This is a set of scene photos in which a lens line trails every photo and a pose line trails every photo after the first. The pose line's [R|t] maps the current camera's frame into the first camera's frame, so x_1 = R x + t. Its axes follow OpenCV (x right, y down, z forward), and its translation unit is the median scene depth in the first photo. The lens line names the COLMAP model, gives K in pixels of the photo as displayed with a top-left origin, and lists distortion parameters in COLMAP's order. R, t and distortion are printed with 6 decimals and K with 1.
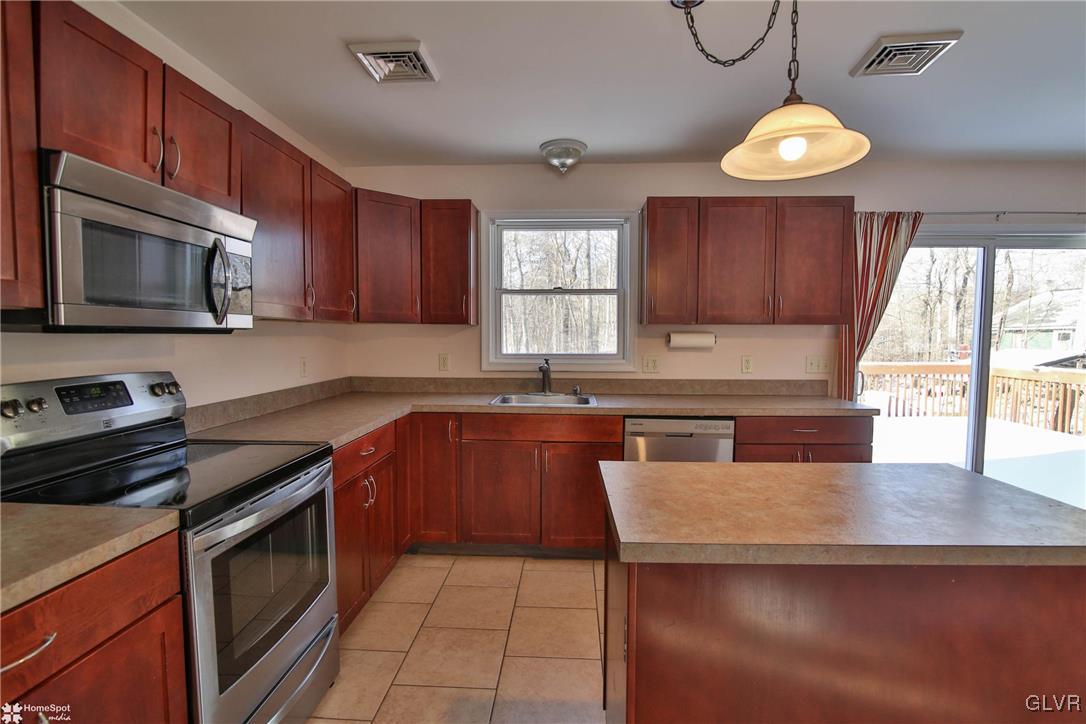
lens RADIAL K [[532.2, 0, 545.9], [0, 532.2, 368.7], [0, 0, 1]] dist [-0.019972, 0.001118]
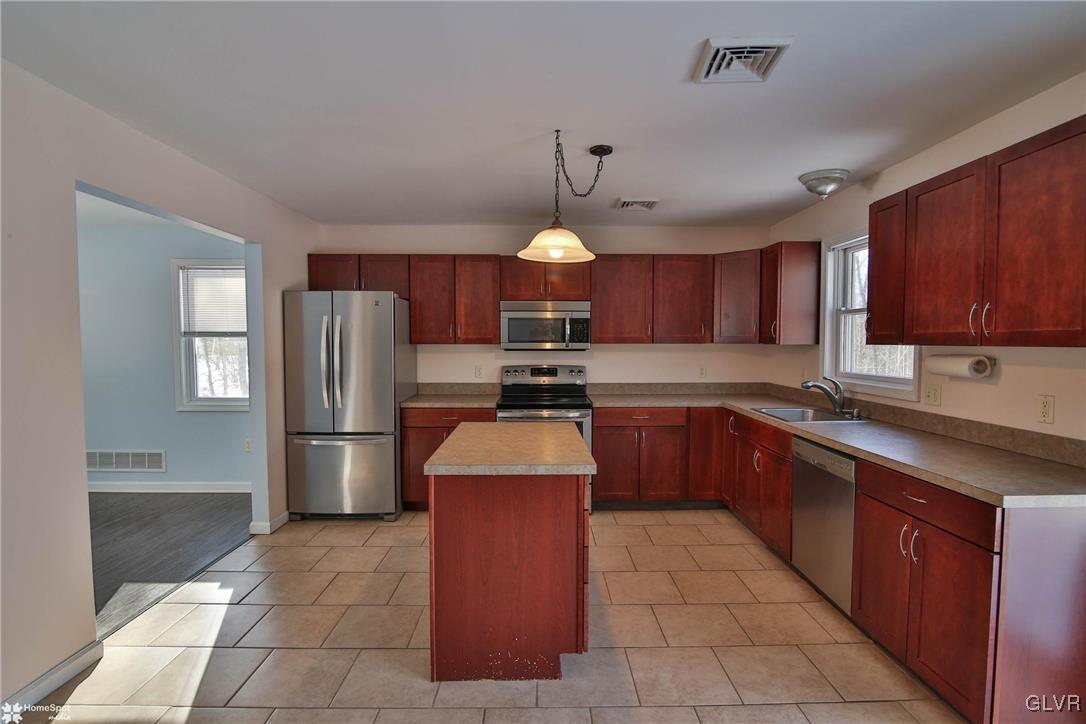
lens RADIAL K [[532.2, 0, 545.9], [0, 532.2, 368.7], [0, 0, 1]] dist [-0.019972, 0.001118]
pose [[0.061055, 0.049631, -0.996900, 1.052351], [-0.063990, 0.996903, 0.045712, -0.050923], [0.996081, 0.061001, 0.064041, 0.411015]]
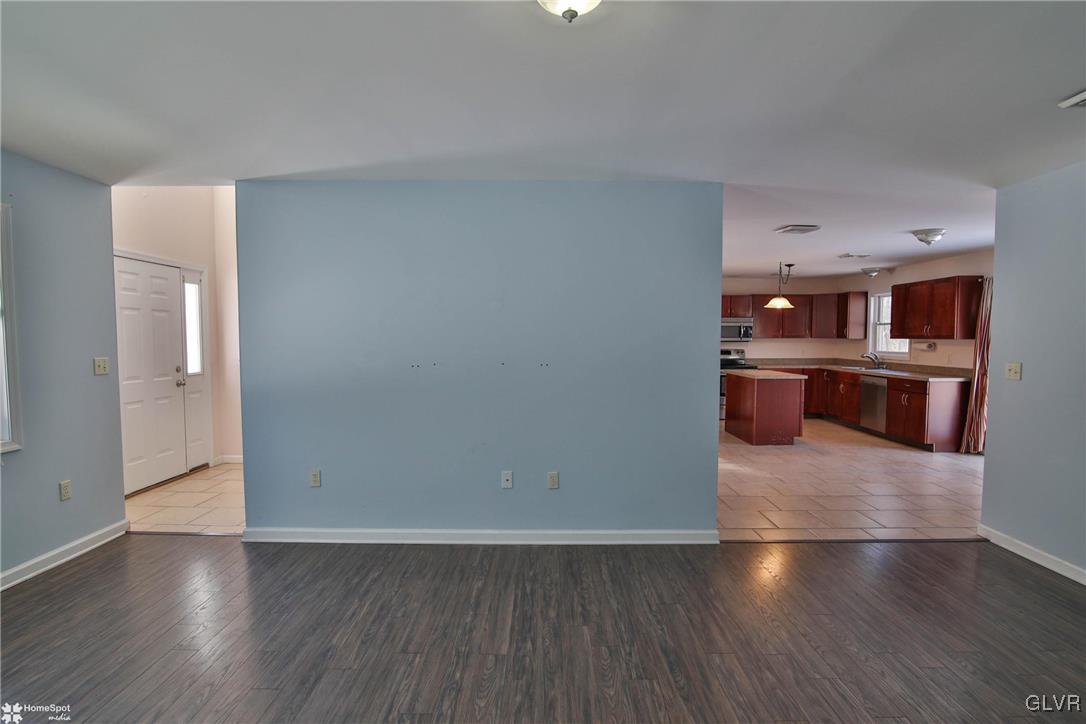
lens RADIAL K [[532.2, 0, 545.9], [0, 532.2, 368.7], [0, 0, 1]] dist [-0.019972, 0.001118]
pose [[0.049286, 0.059291, -0.997023, 2.467142], [-0.063725, 0.996389, 0.056103, 0.014041], [0.996750, 0.060770, 0.052886, -0.637825]]
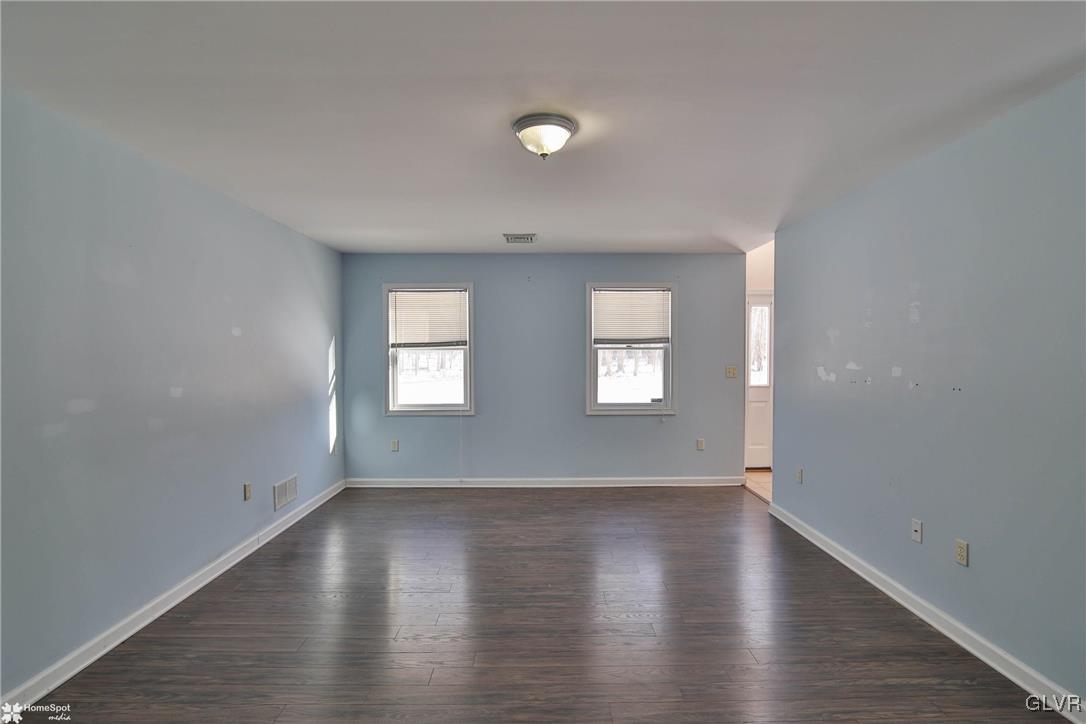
lens RADIAL K [[532.2, 0, 545.9], [0, 532.2, 368.7], [0, 0, 1]] dist [-0.019972, 0.001118]
pose [[-0.997985, 0.004530, -0.063290, 2.029718], [-0.001073, 0.996102, 0.088204, -0.032494], [0.063443, 0.088094, -0.994090, 0.176883]]
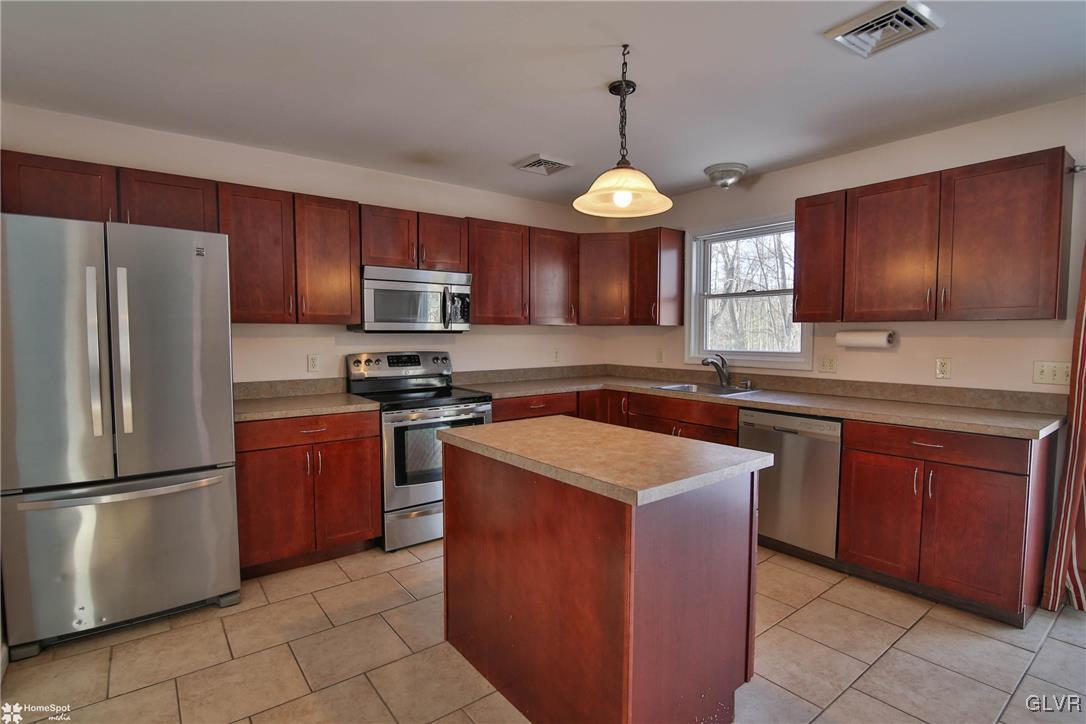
lens RADIAL K [[532.2, 0, 545.9], [0, 532.2, 368.7], [0, 0, 1]] dist [-0.019972, 0.001118]
pose [[0.652122, 0.048275, -0.756576, 0.663121], [-0.046313, 0.998643, 0.023801, 0.001953], [0.756698, 0.019518, 0.653473, -0.027957]]
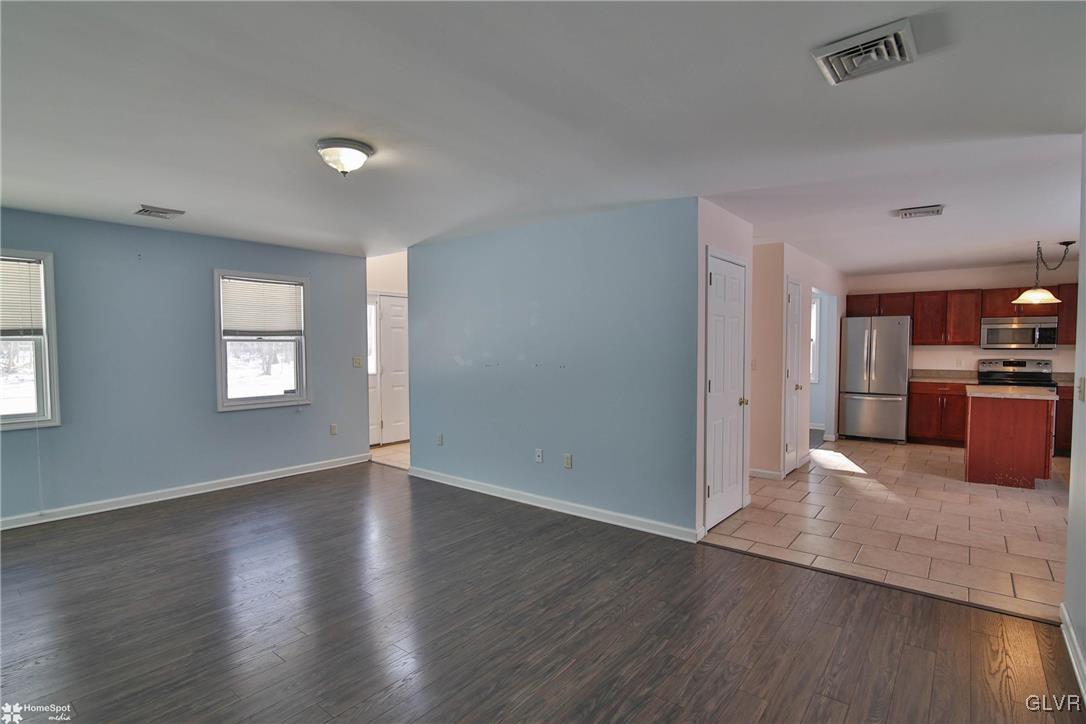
lens RADIAL K [[537.9, 0, 542.8], [0, 537.9, 370.1], [0, 0, 1]] dist [-0.017278, 0.000305]
pose [[-0.585115, 0.038975, -0.810013, 2.521353], [-0.047710, 0.995460, 0.082362, -0.035737], [0.809545, 0.086837, -0.580599, 0.195687]]
